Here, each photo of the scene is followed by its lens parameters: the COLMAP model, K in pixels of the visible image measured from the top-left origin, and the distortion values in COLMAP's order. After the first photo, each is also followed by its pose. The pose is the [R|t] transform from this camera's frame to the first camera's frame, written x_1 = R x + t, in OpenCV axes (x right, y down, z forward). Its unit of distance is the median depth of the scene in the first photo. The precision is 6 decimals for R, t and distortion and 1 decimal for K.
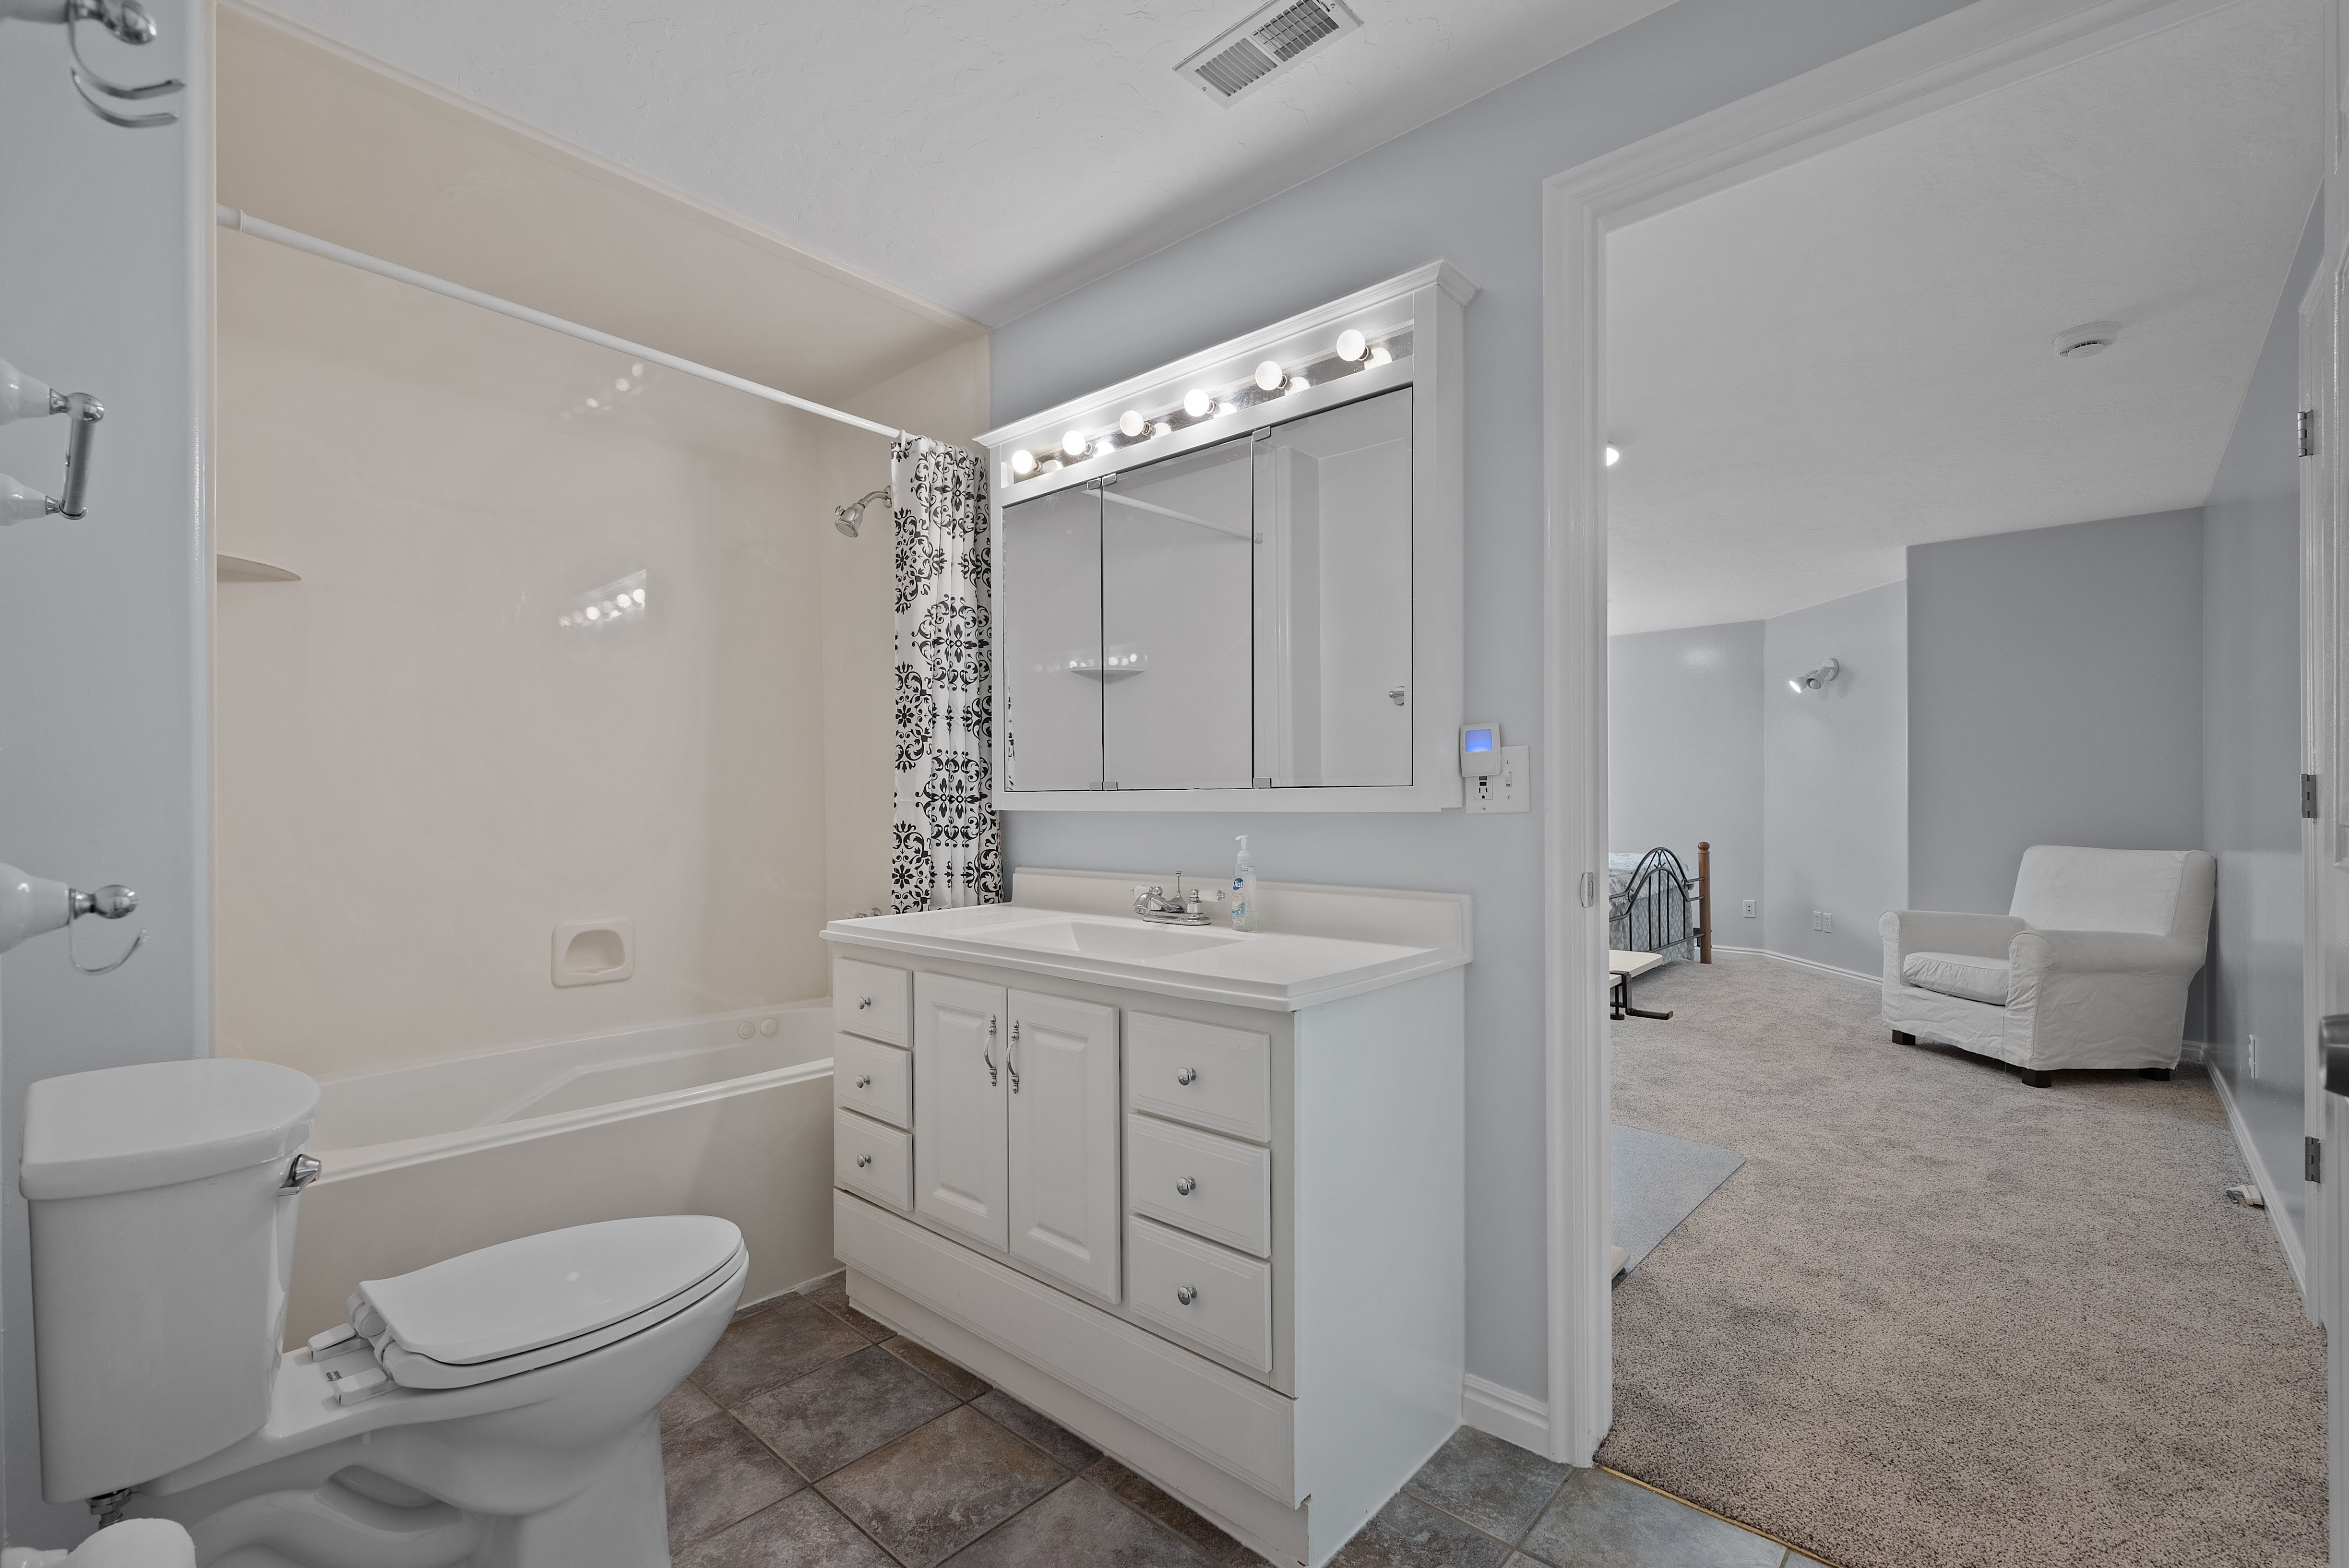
lens RADIAL K [[1023.8, 0, 1160.6], [0, 1023.8, 804.5], [0, 0, 1]] dist [0.001740, 0.000315]
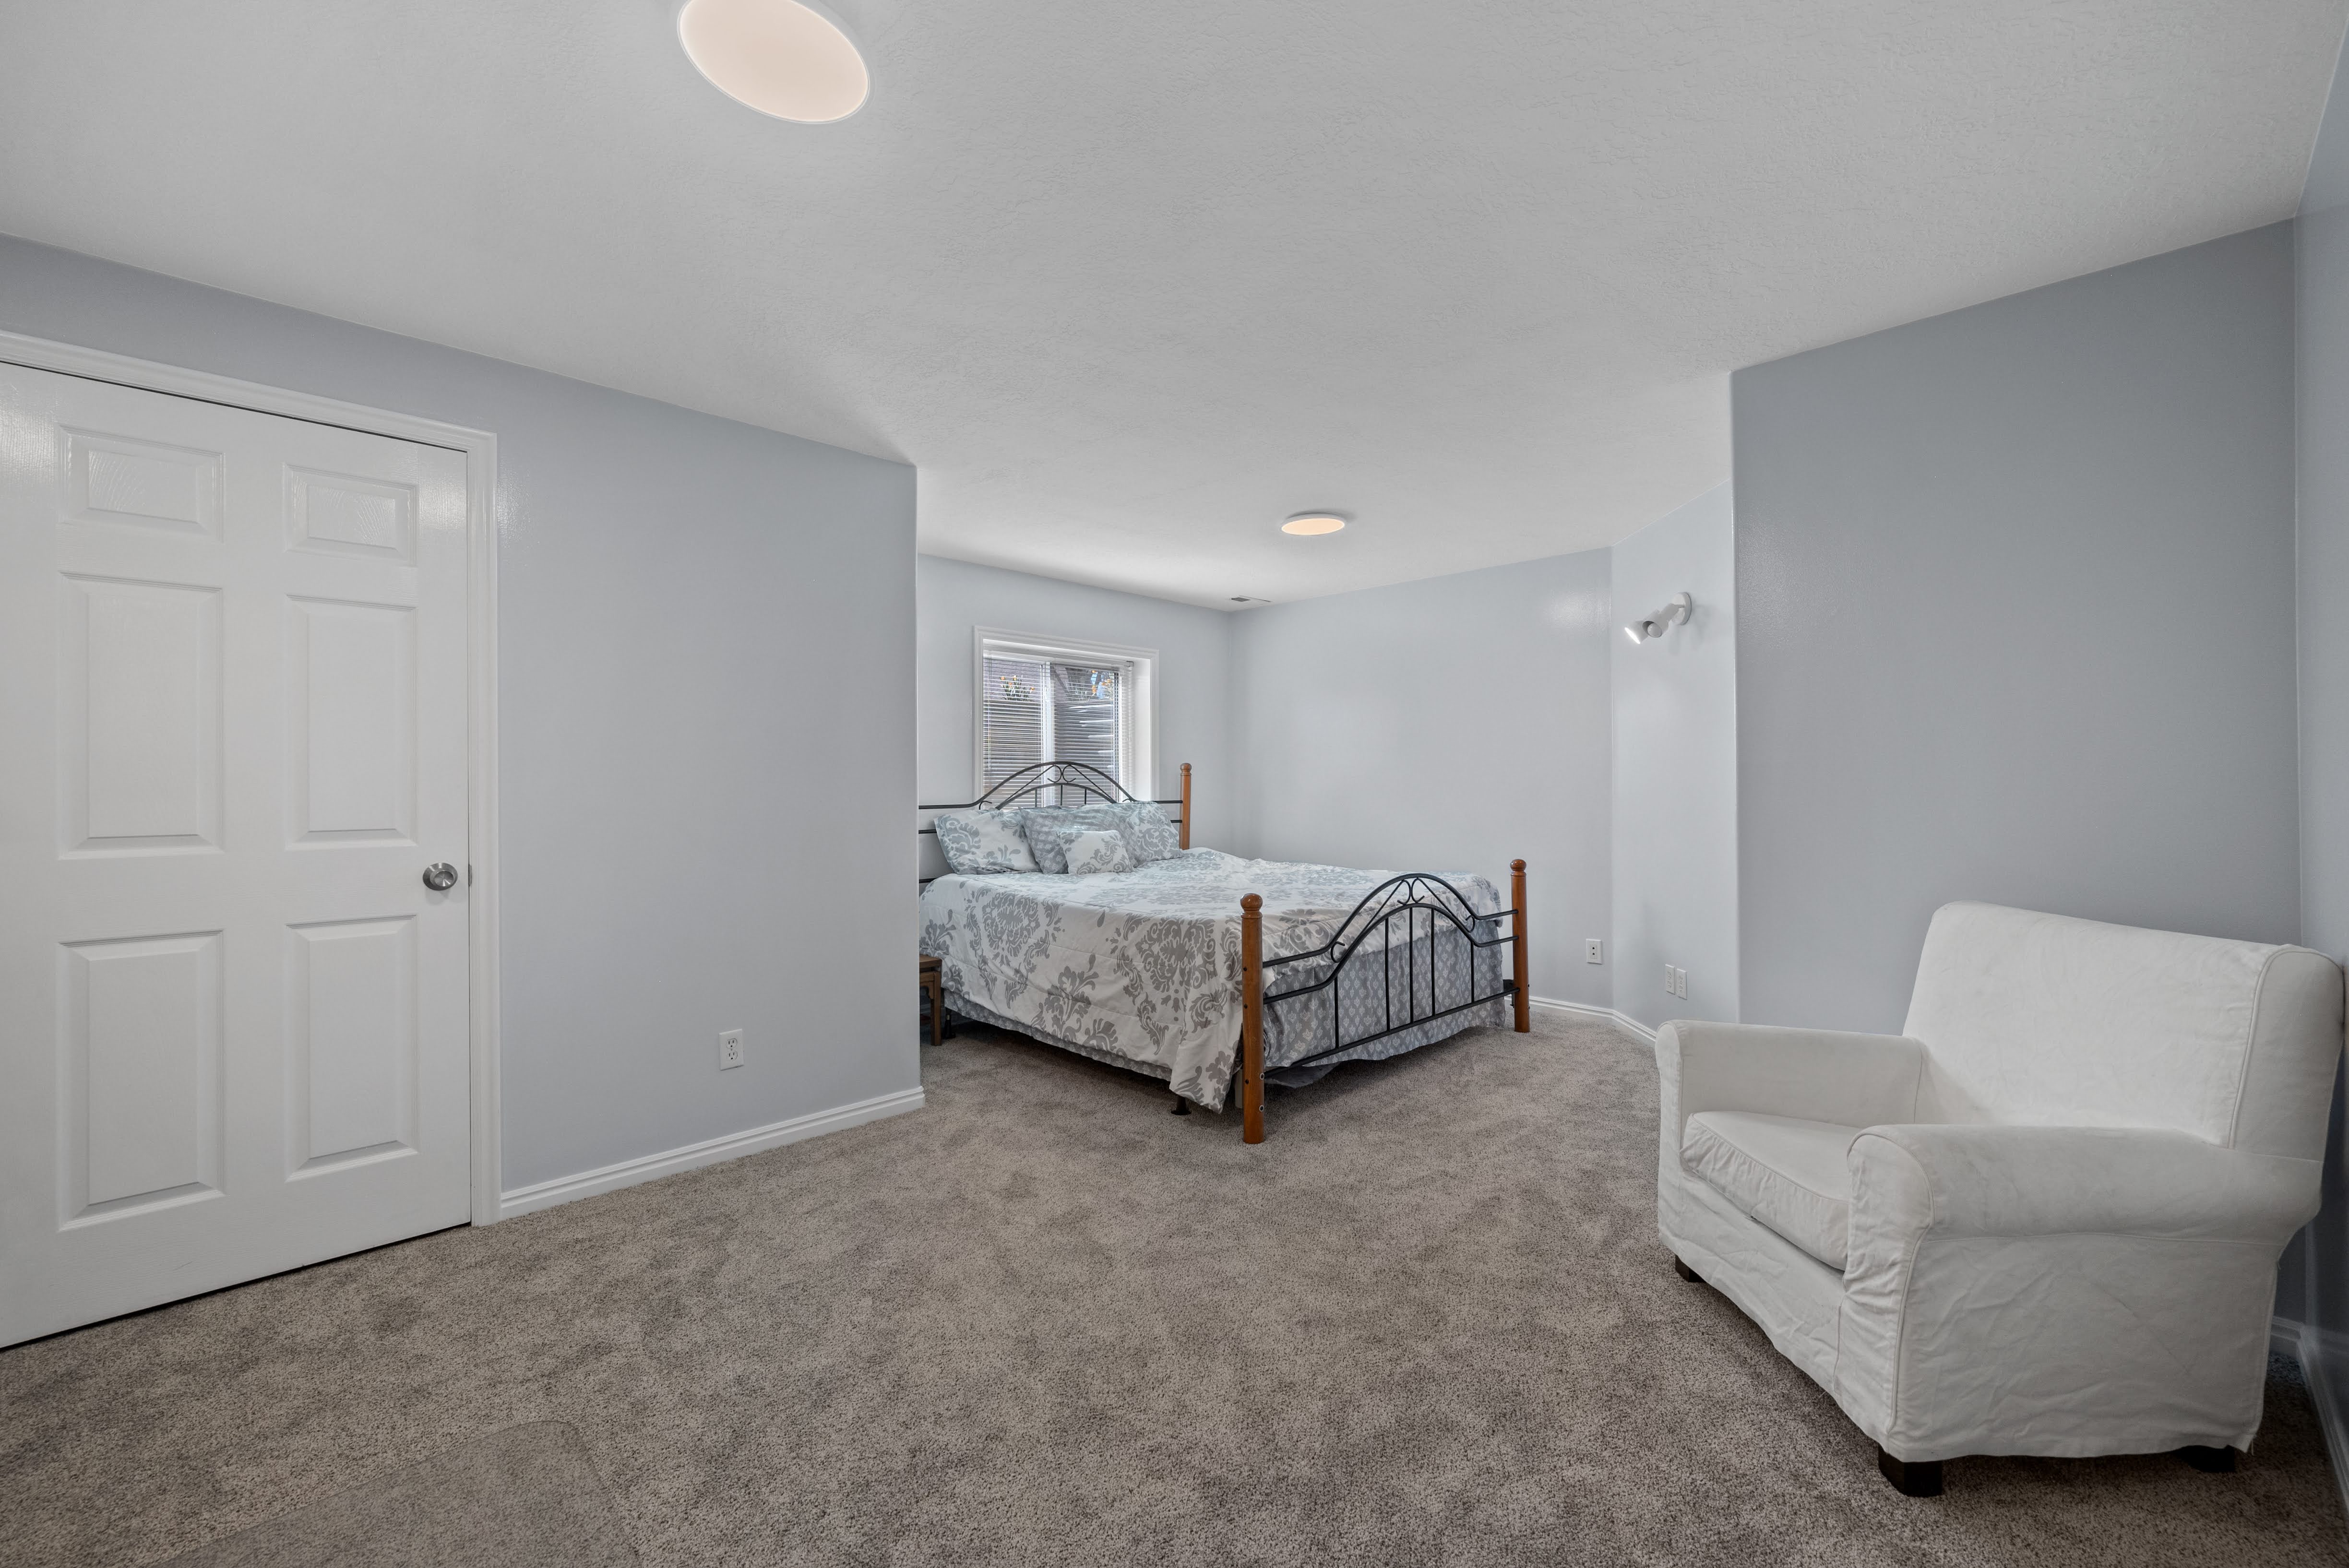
lens RADIAL K [[952.6, 0, 1166.2], [0, 952.6, 778.8], [0, 0, 1]] dist [0.003804, 0.000412]
pose [[0.998802, 0.000437, -0.048924, 0.370721], [-0.000993, 0.999935, -0.011339, -0.012997], [0.048916, 0.011374, 0.998738, 0.382592]]
